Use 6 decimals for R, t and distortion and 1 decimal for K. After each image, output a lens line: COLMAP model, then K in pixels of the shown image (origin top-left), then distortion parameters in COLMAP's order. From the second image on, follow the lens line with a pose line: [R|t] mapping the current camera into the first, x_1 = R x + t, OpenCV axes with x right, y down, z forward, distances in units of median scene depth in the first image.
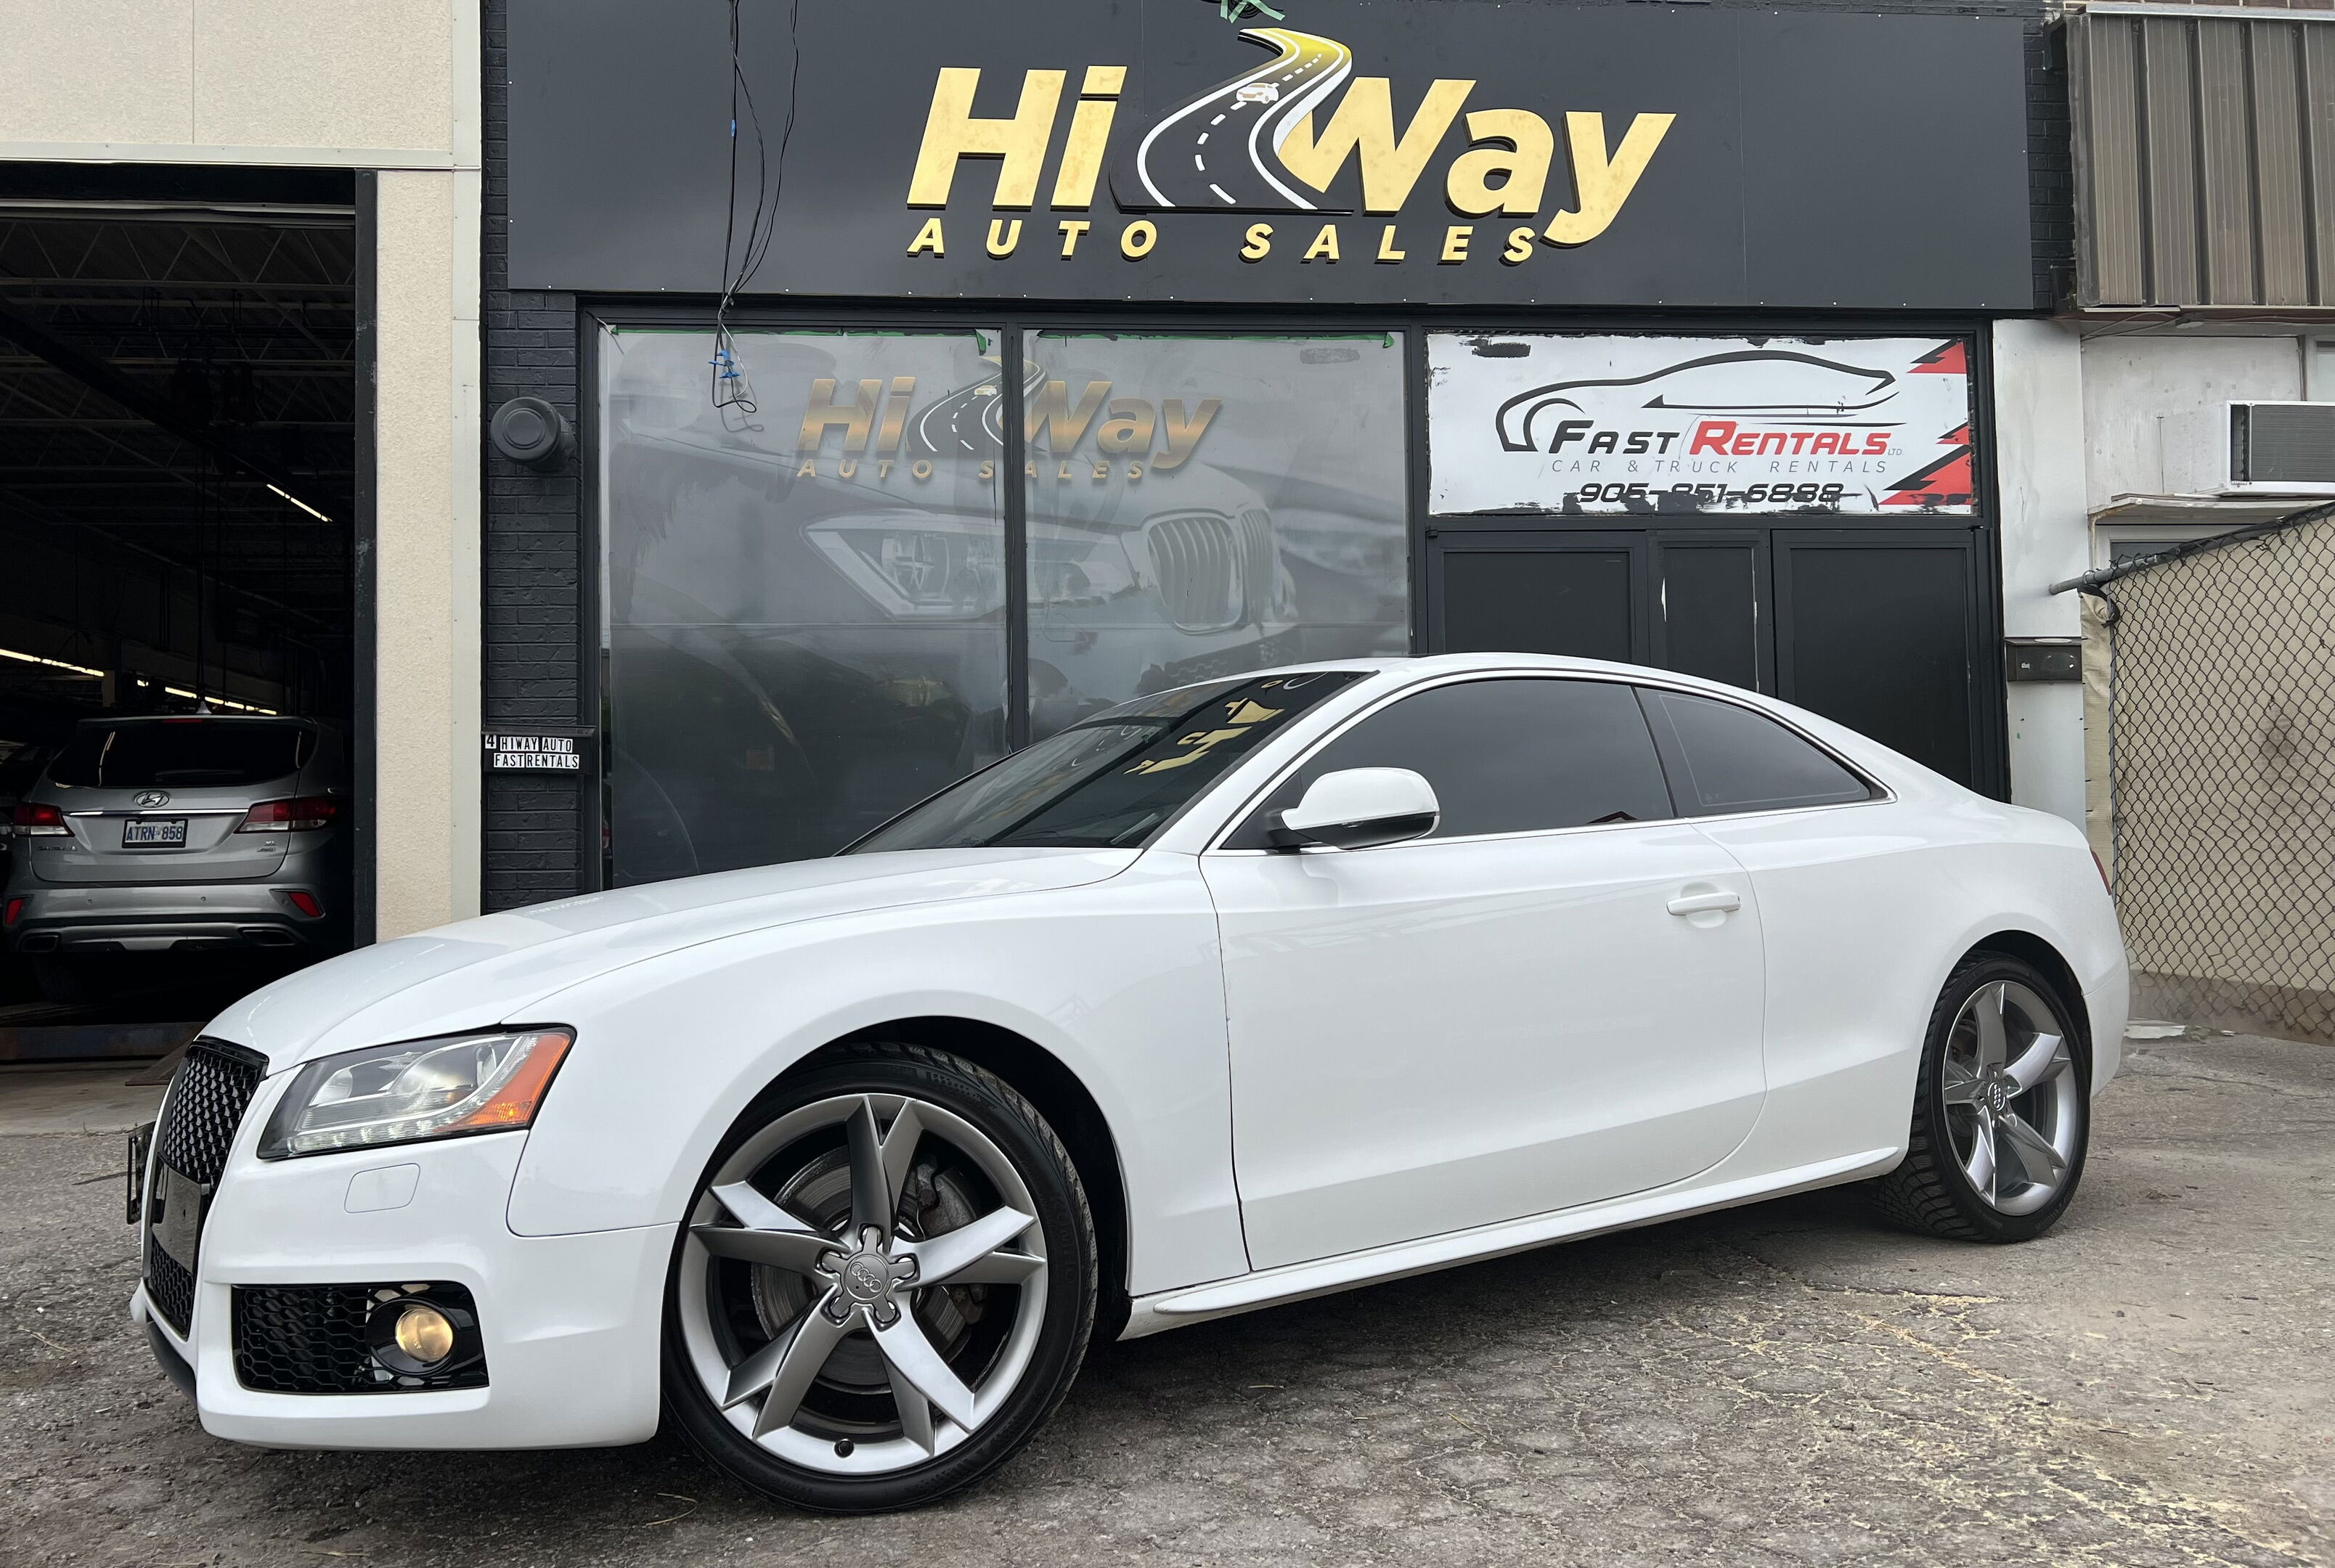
lens RADIAL K [[1765.0, 0, 1167.5], [0, 1765.0, 784.0], [0, 0, 1]] dist [0.026198, -0.001532]
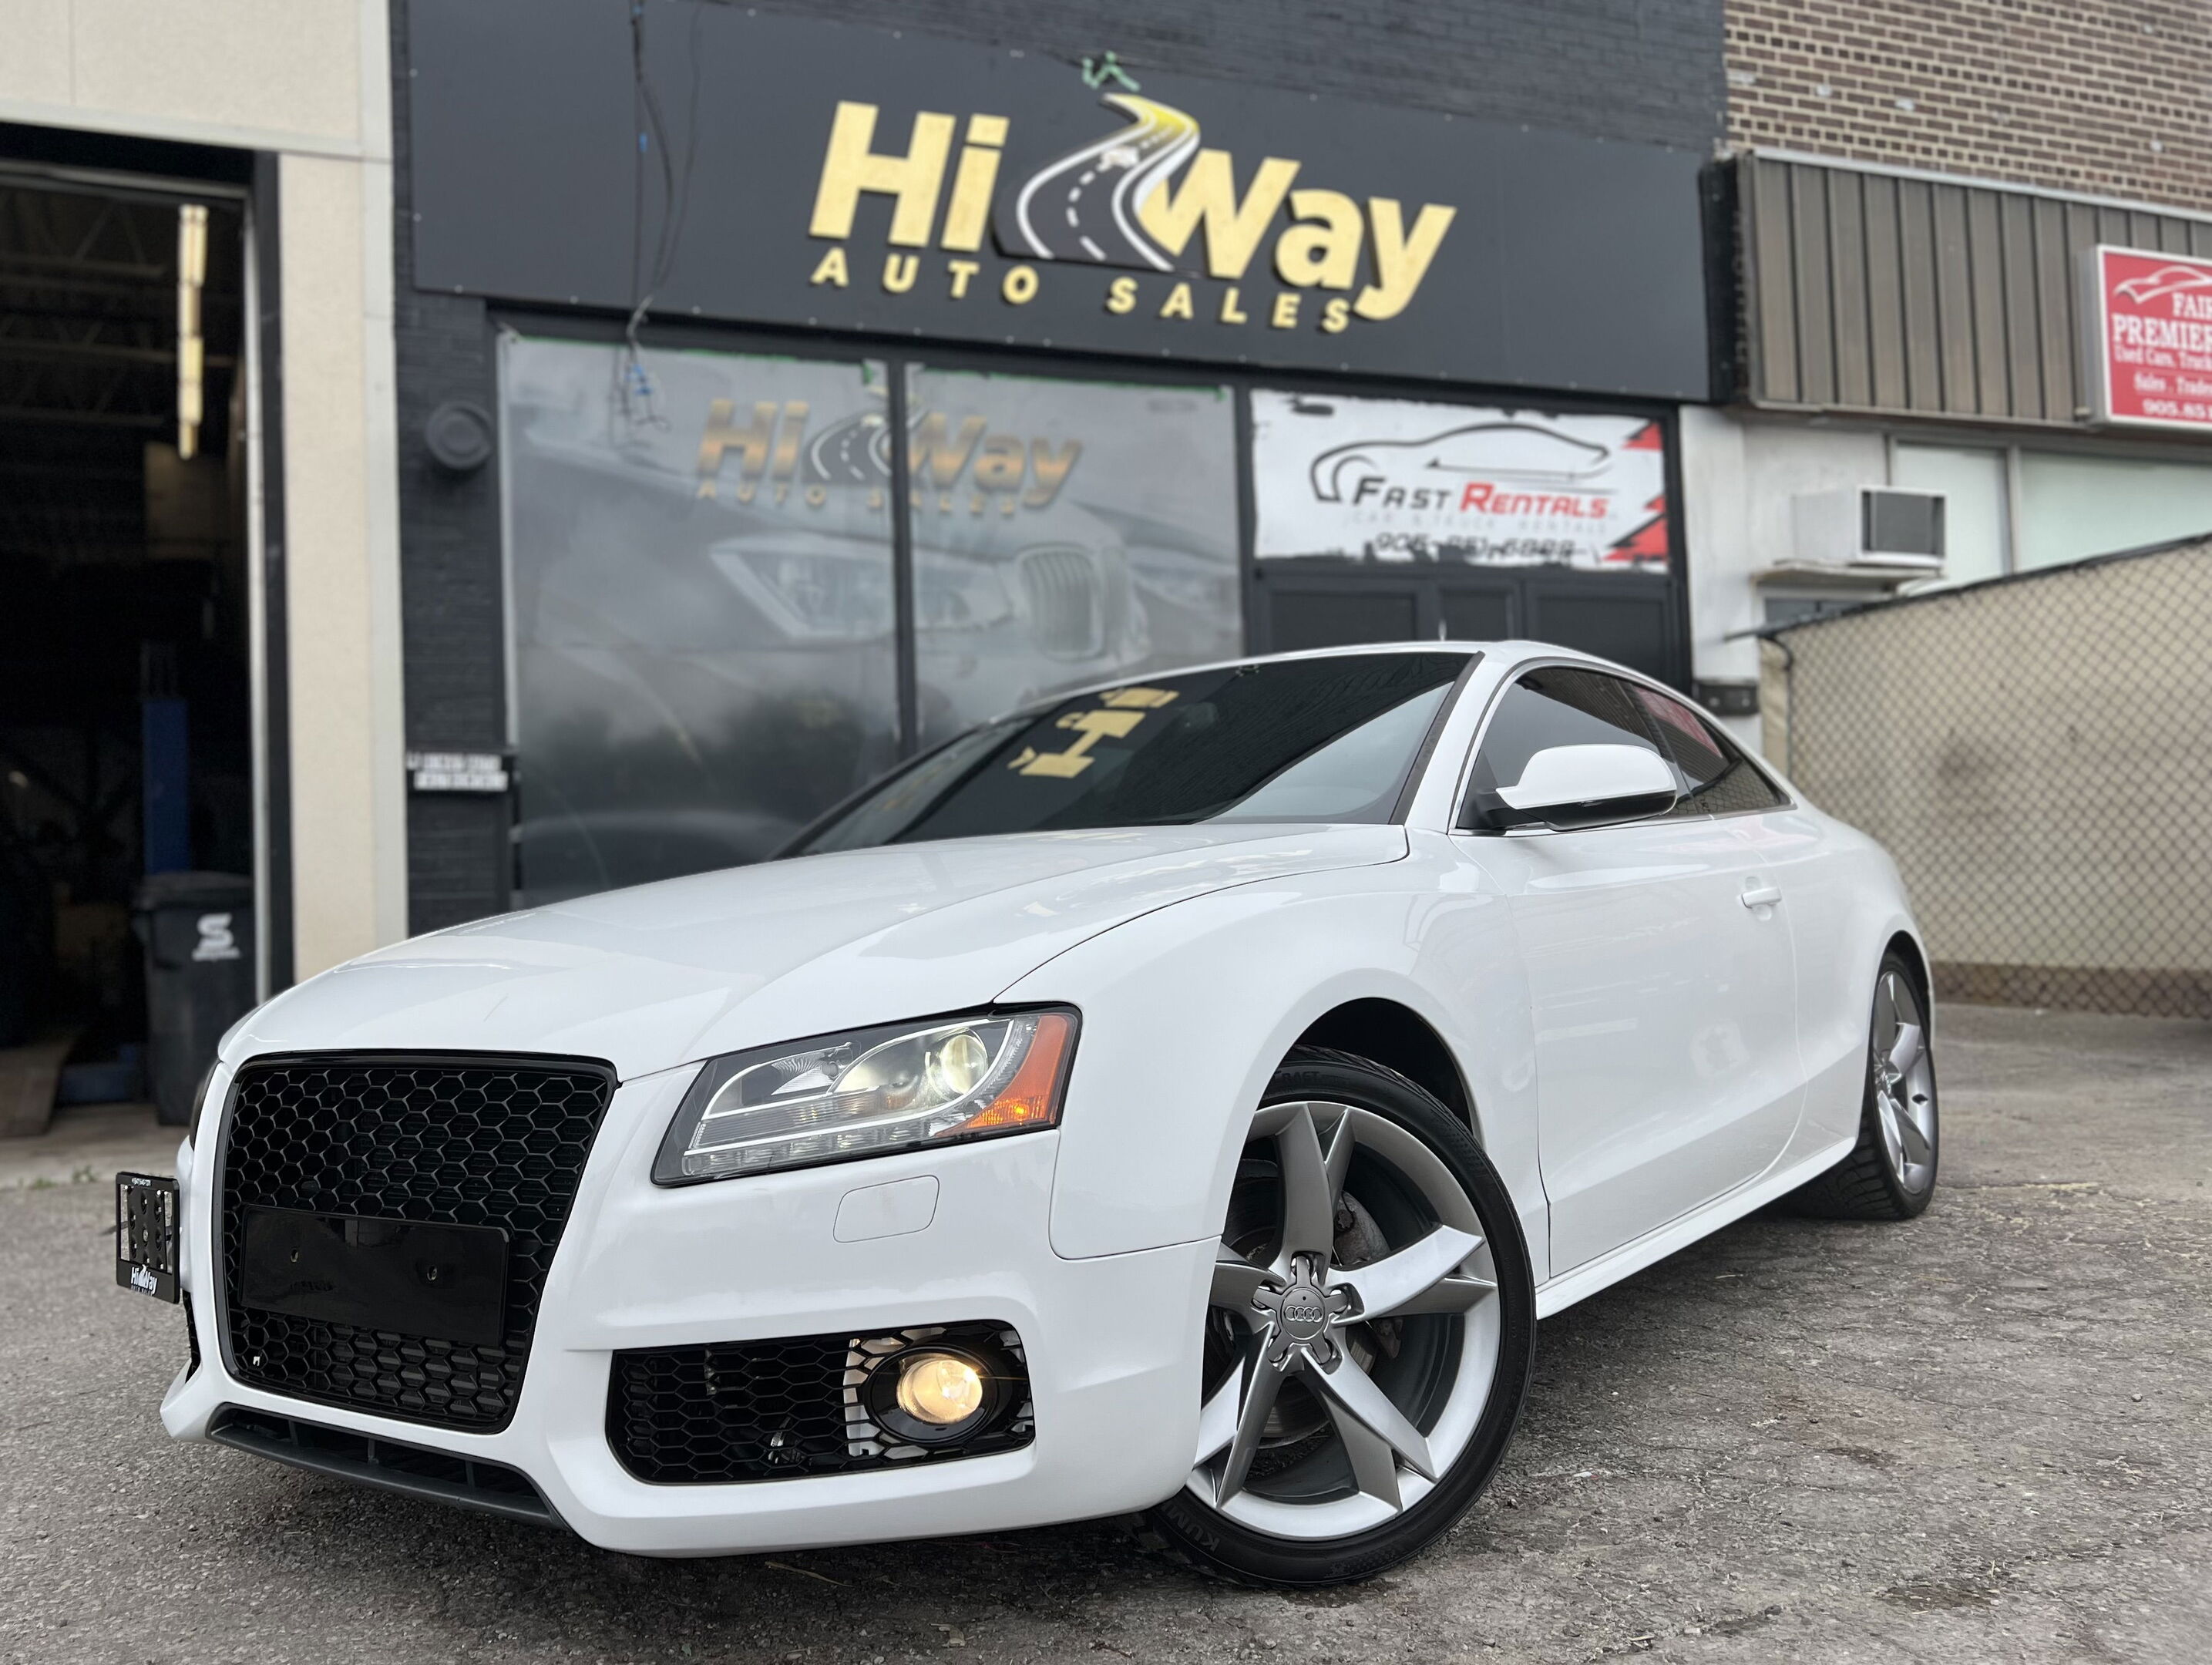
lens RADIAL K [[1815.4, 0, 1013.4], [0, 1815.4, 805.4], [0, 0, 1]] dist [0.061815, -0.075198]
pose [[0.959221, -0.002746, 0.282645, -0.315739], [0.004395, 0.999977, -0.005202, 0.006492], [-0.282624, 0.006232, 0.959210, -0.035113]]
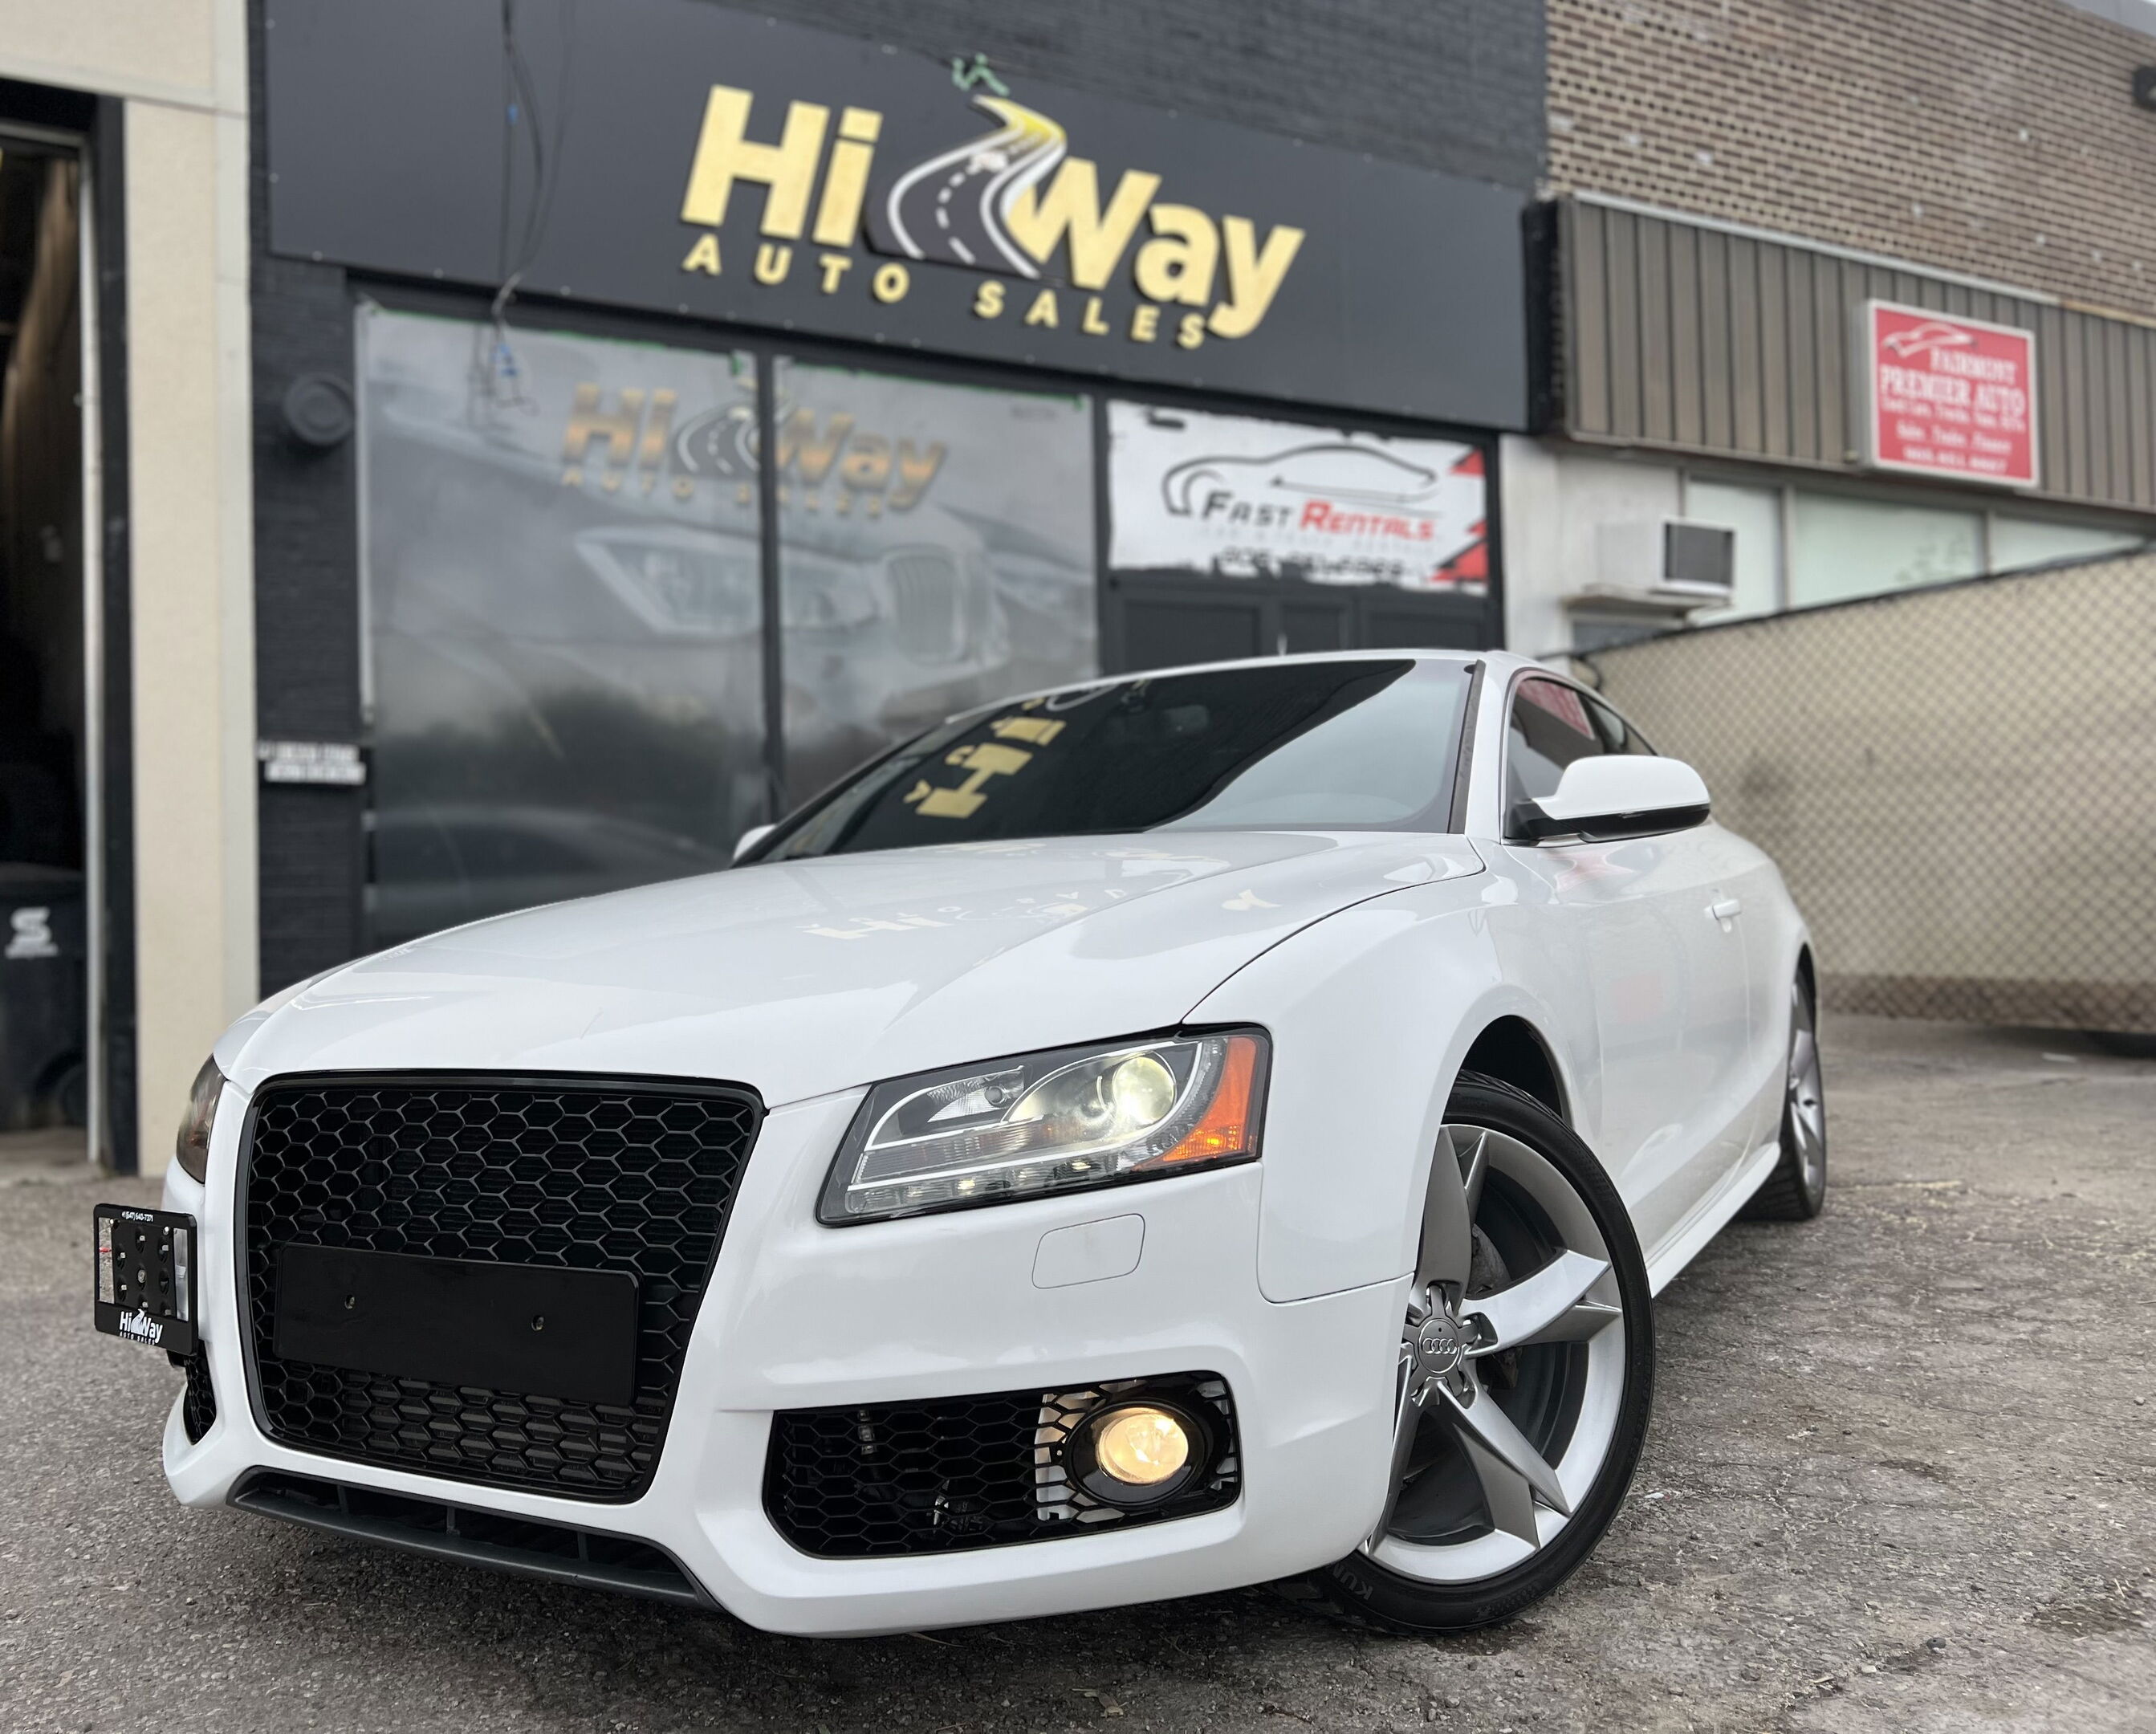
lens RADIAL K [[1755.3, 0, 973.3], [0, 1755.3, 836.0], [0, 0, 1]] dist [0.061302, -0.070920]
pose [[0.919988, 0.006287, 0.391896, -0.364433], [-0.011120, 0.999887, 0.010066, 0.006792], [-0.391789, -0.013619, 0.919954, 0.017203]]
